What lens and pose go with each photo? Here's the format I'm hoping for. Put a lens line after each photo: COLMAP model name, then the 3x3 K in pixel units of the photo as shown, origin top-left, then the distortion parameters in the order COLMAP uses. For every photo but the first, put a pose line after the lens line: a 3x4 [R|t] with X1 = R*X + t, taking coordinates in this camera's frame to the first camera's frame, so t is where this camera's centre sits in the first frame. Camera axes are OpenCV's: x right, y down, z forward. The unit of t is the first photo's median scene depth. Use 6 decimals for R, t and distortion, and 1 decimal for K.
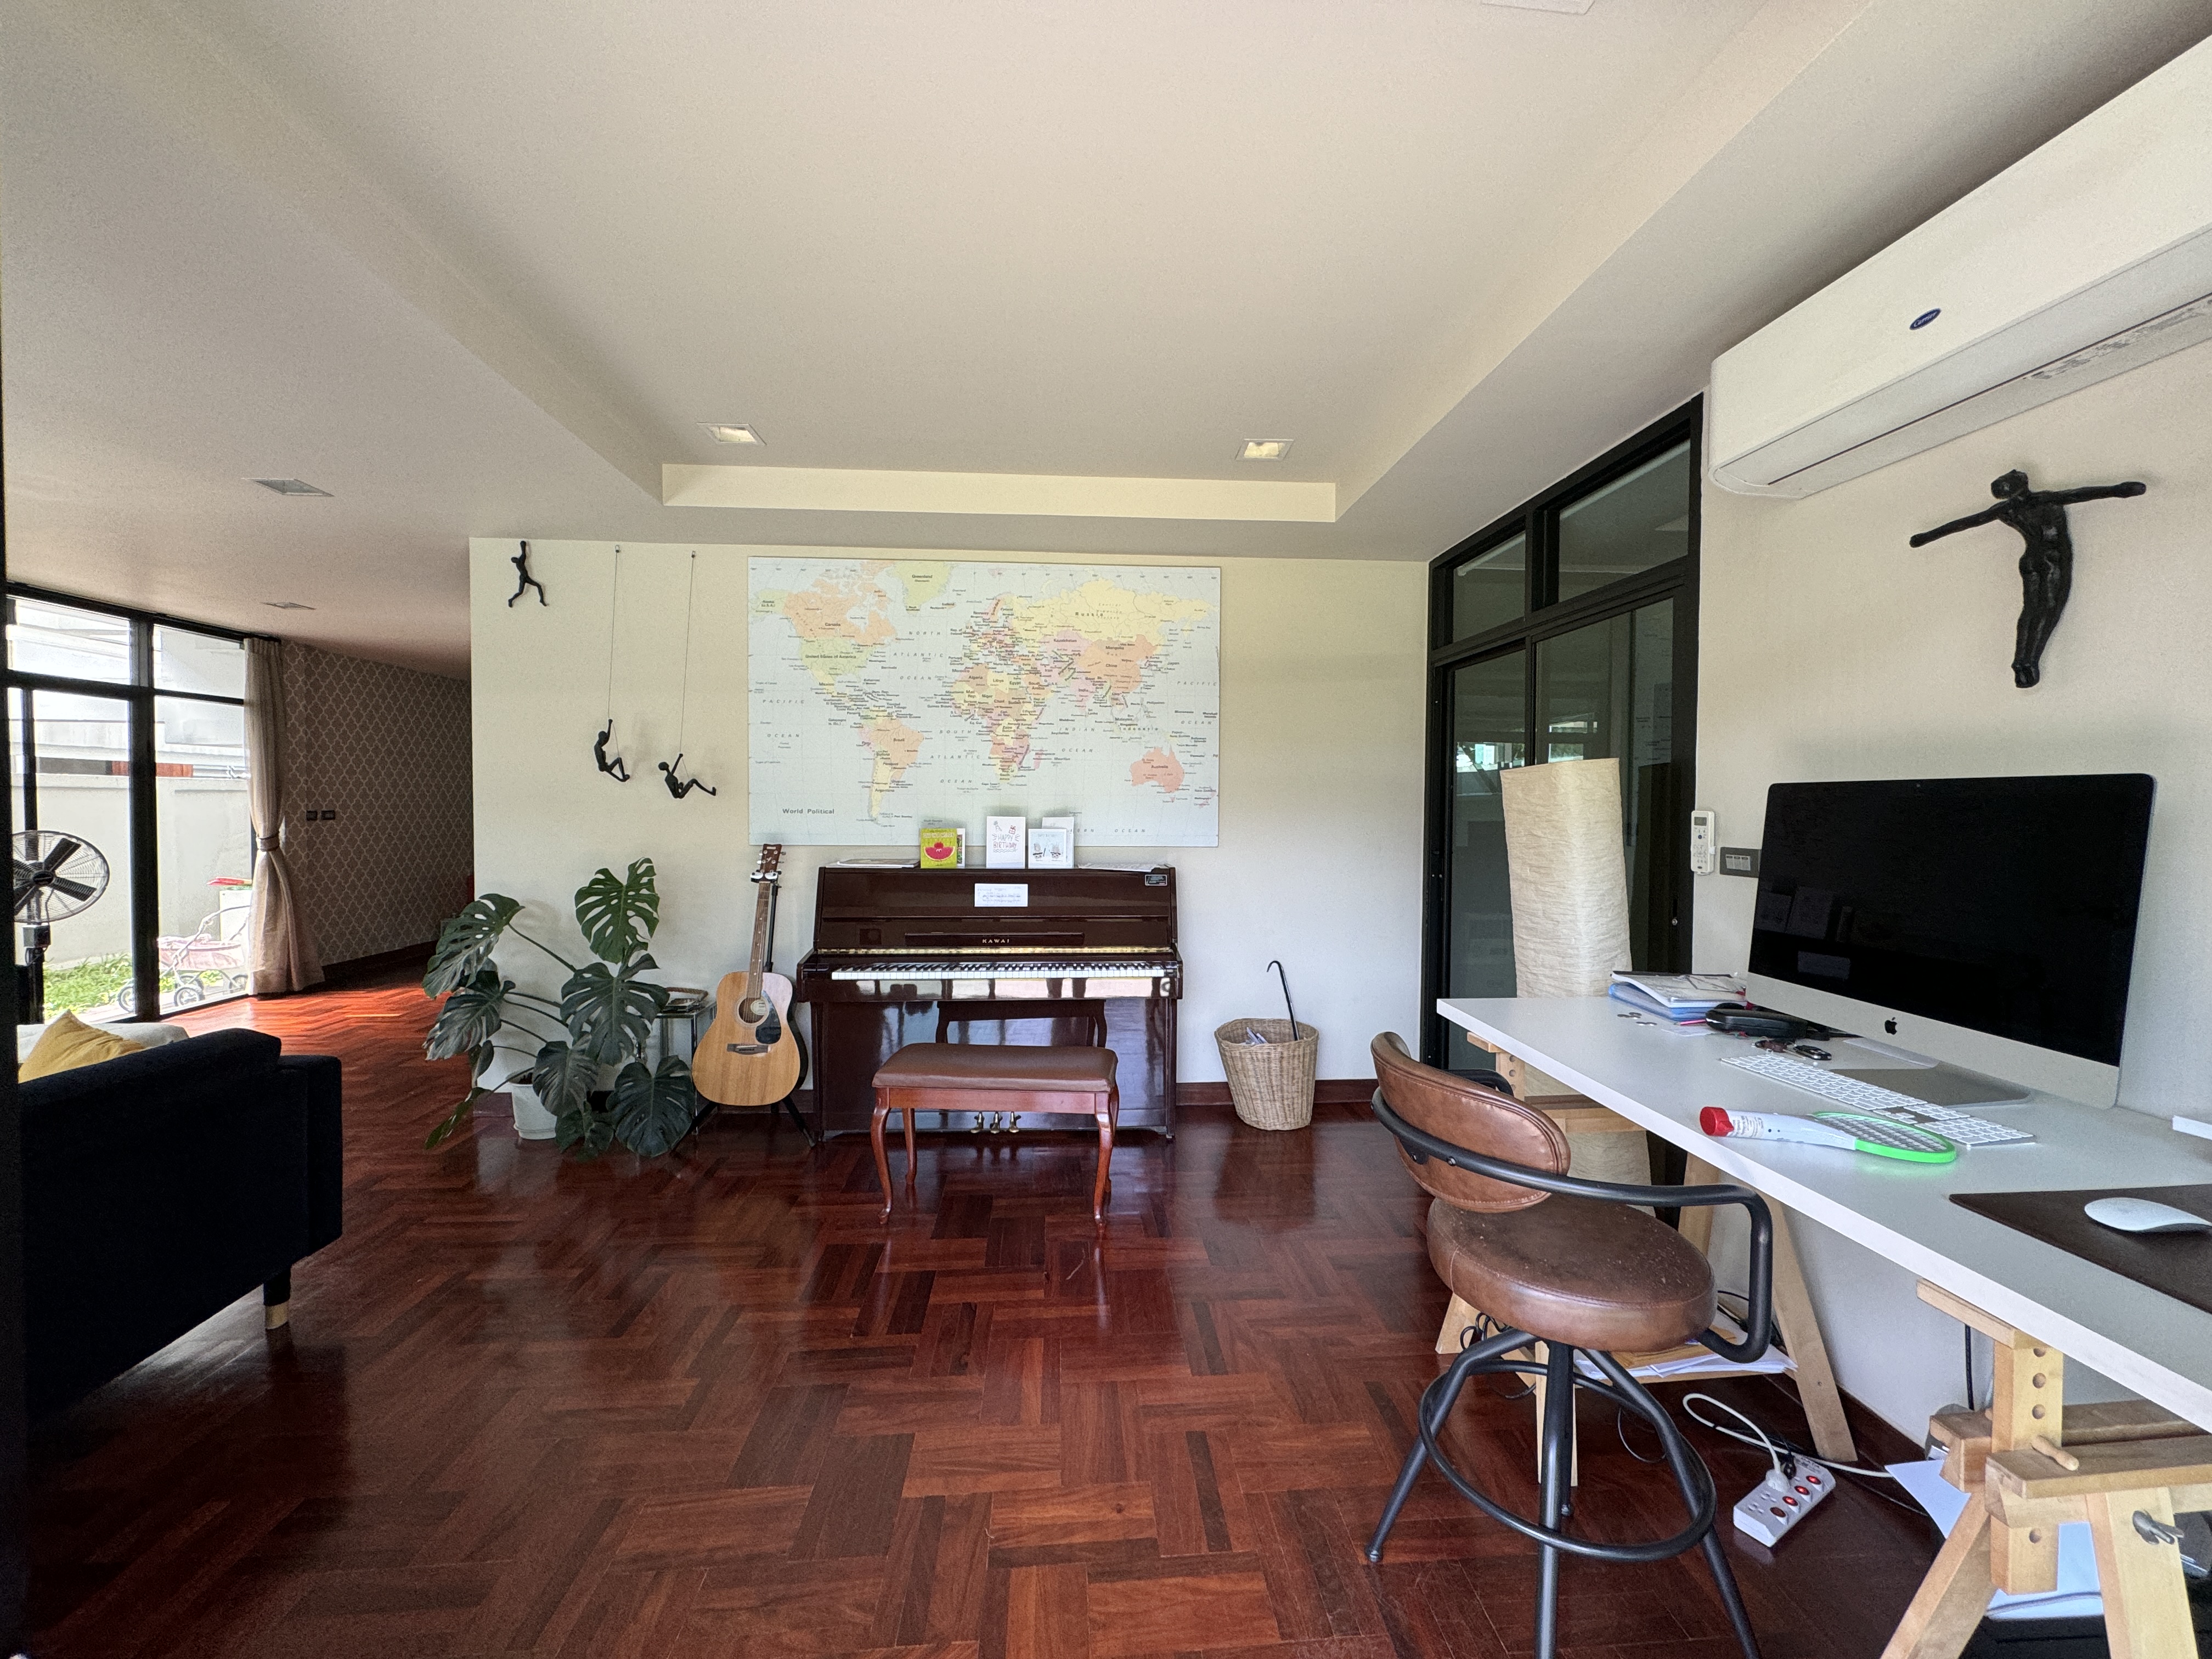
lens RADIAL K [[885.5, 0, 1109.0], [0, 885.5, 834.7], [0, 0, 1]] dist [0.000615, 0.000361]
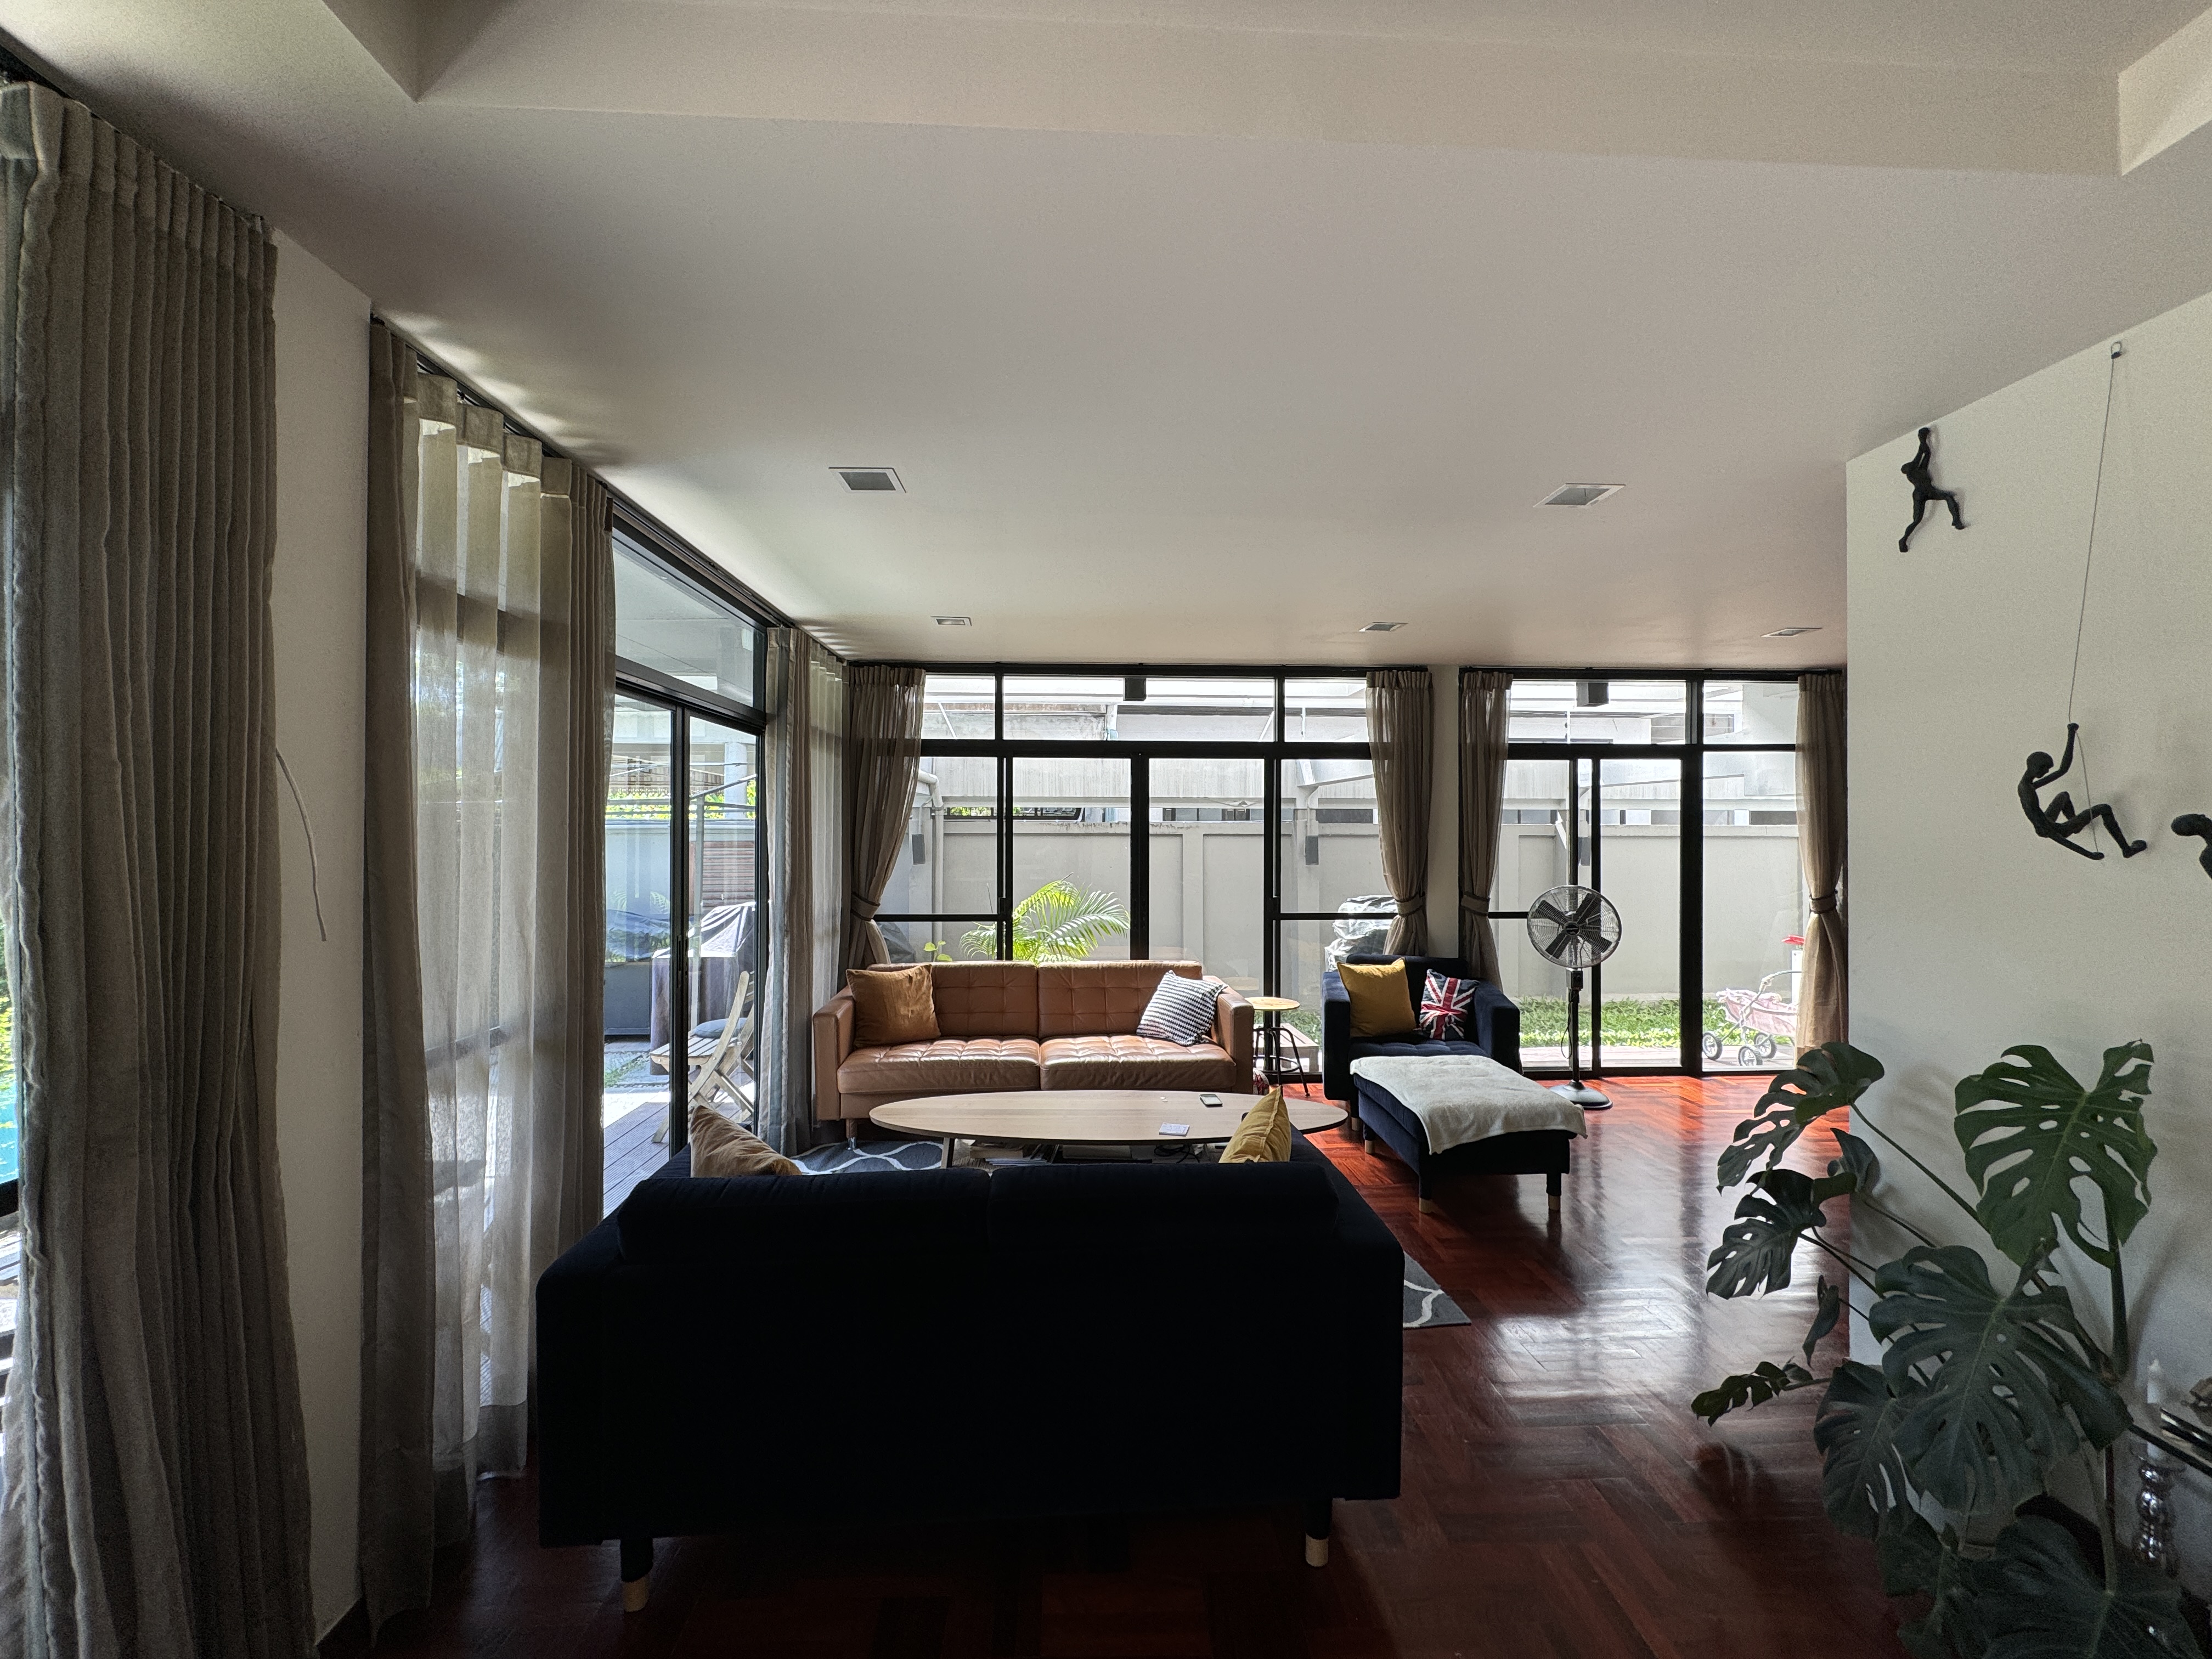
lens RADIAL K [[885.5, 0, 1109.0], [0, 885.5, 834.7], [0, 0, 1]] dist [0.000615, 0.000361]
pose [[-0.018746, -0.001936, -0.999822, -0.088773], [-0.035618, 0.999365, -0.001268, -0.053872], [0.999190, 0.035588, -0.018803, 0.500622]]
